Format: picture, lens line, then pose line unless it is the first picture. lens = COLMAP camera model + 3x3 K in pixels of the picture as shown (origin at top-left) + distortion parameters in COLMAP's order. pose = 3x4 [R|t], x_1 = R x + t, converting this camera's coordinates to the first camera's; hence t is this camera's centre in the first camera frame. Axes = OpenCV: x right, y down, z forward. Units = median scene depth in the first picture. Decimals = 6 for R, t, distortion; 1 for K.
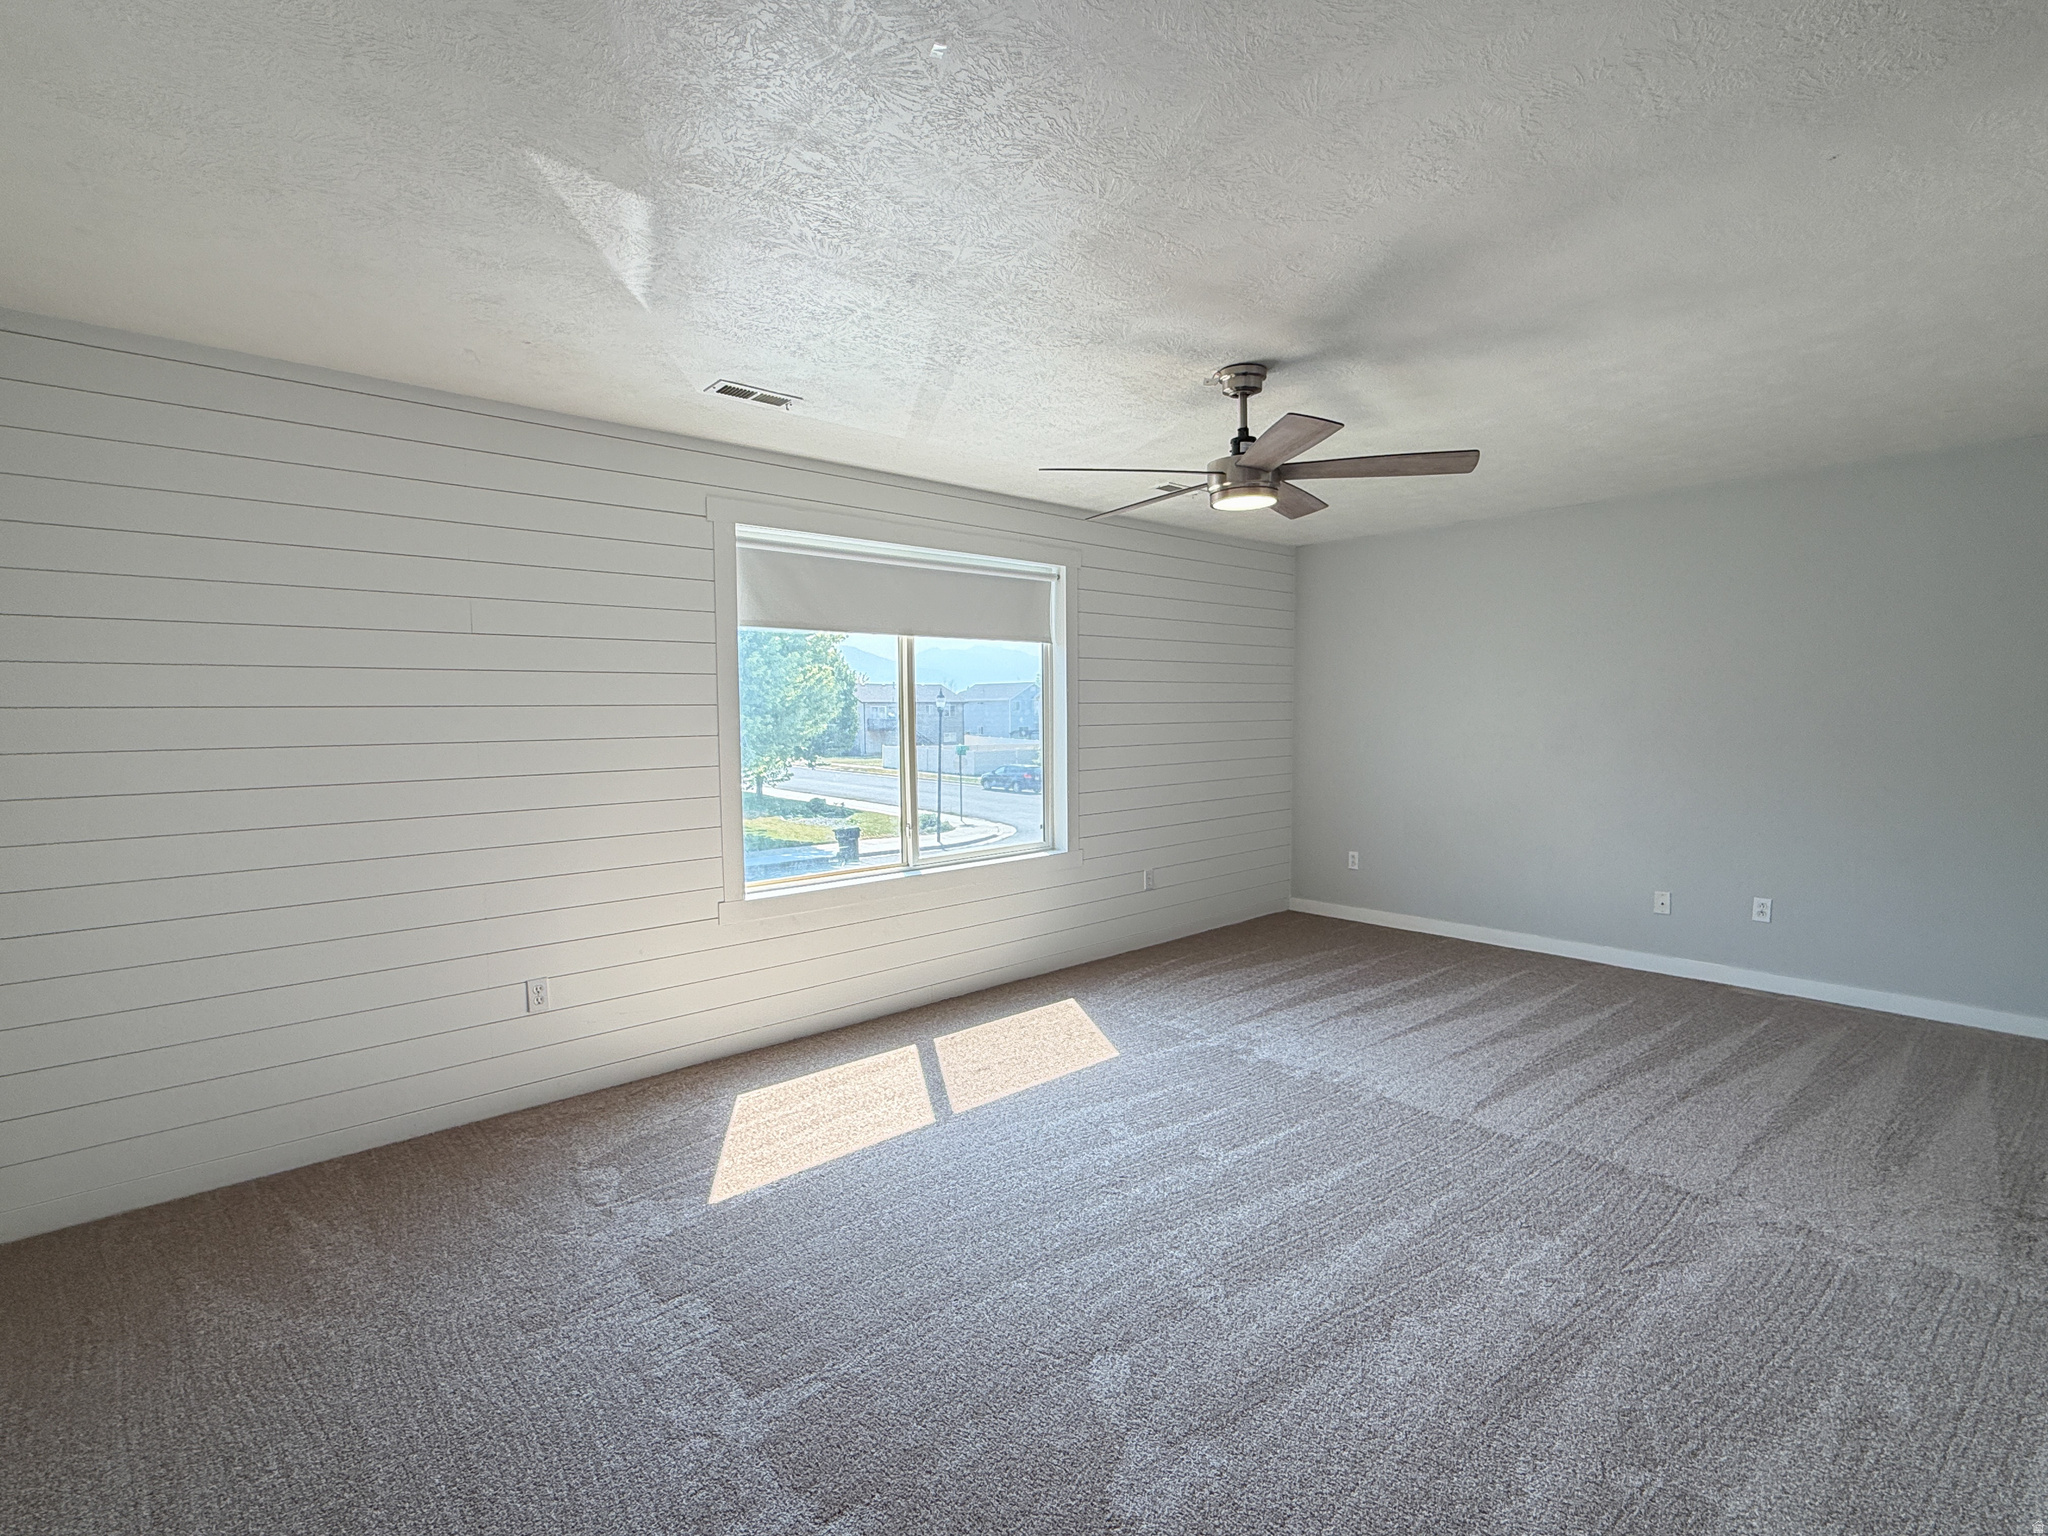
lens RADIAL K [[963.2, 0, 1029.3], [0, 963.2, 775.8], [0, 0, 1]] dist [0.003892, 0.001197]
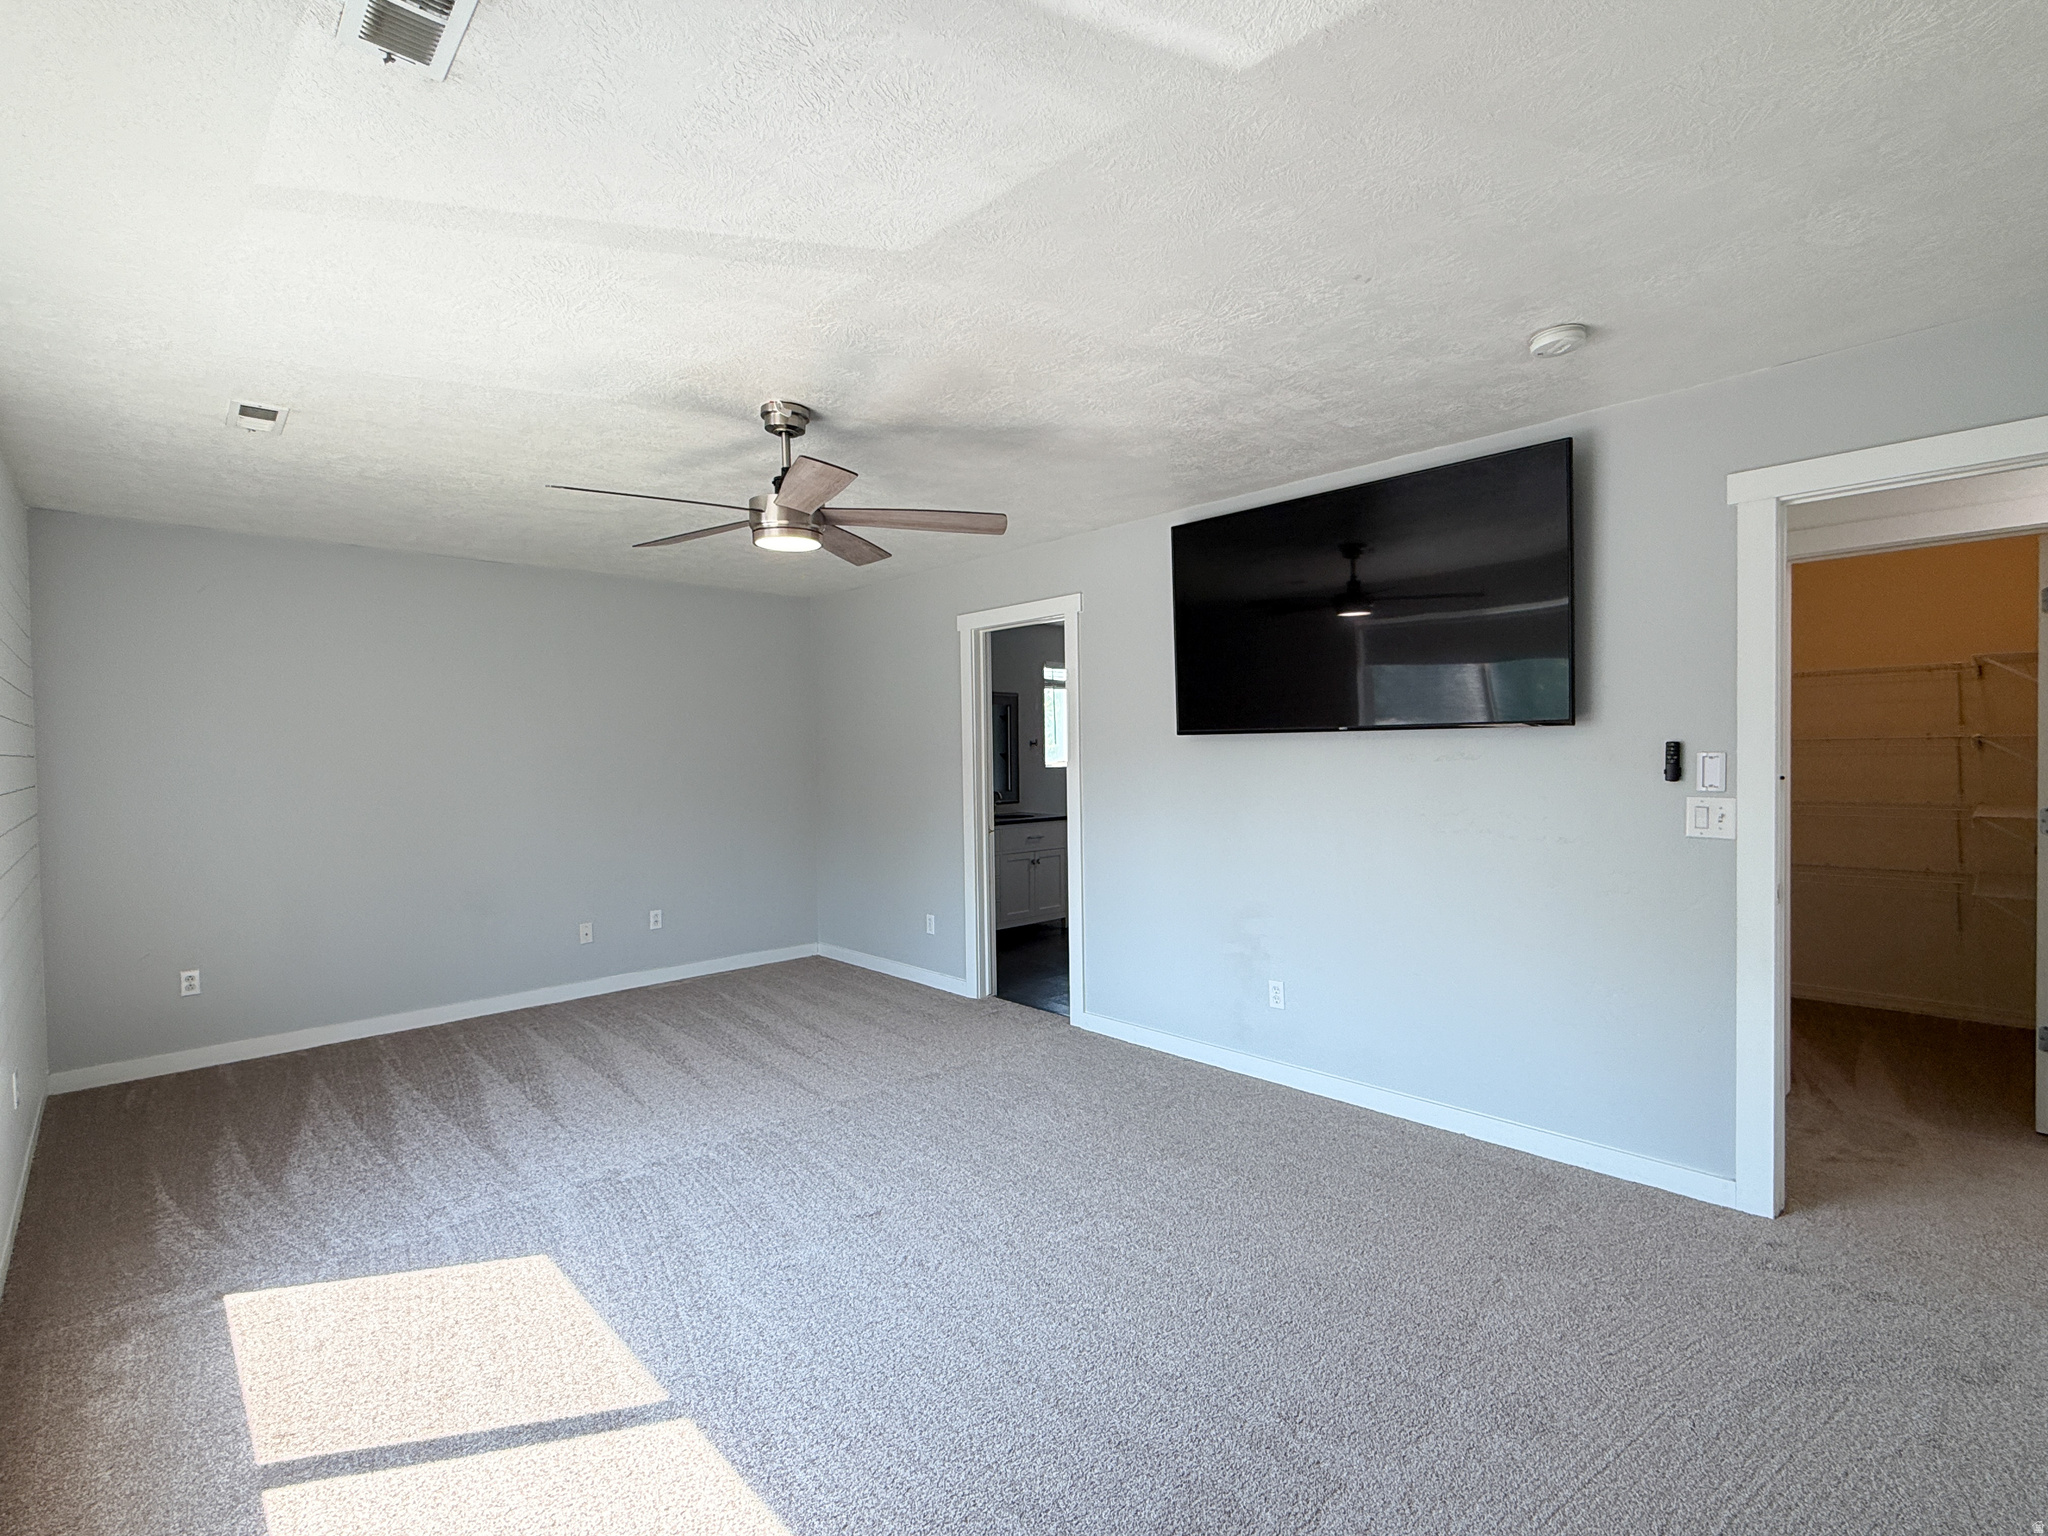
lens RADIAL K [[963.2, 0, 1029.3], [0, 963.2, 775.8], [0, 0, 1]] dist [0.003892, 0.001197]
pose [[-0.046341, -0.016338, 0.998792, -0.548598], [0.082178, 0.996415, 0.020112, -0.034419], [-0.995540, 0.083011, -0.044832, 0.593984]]
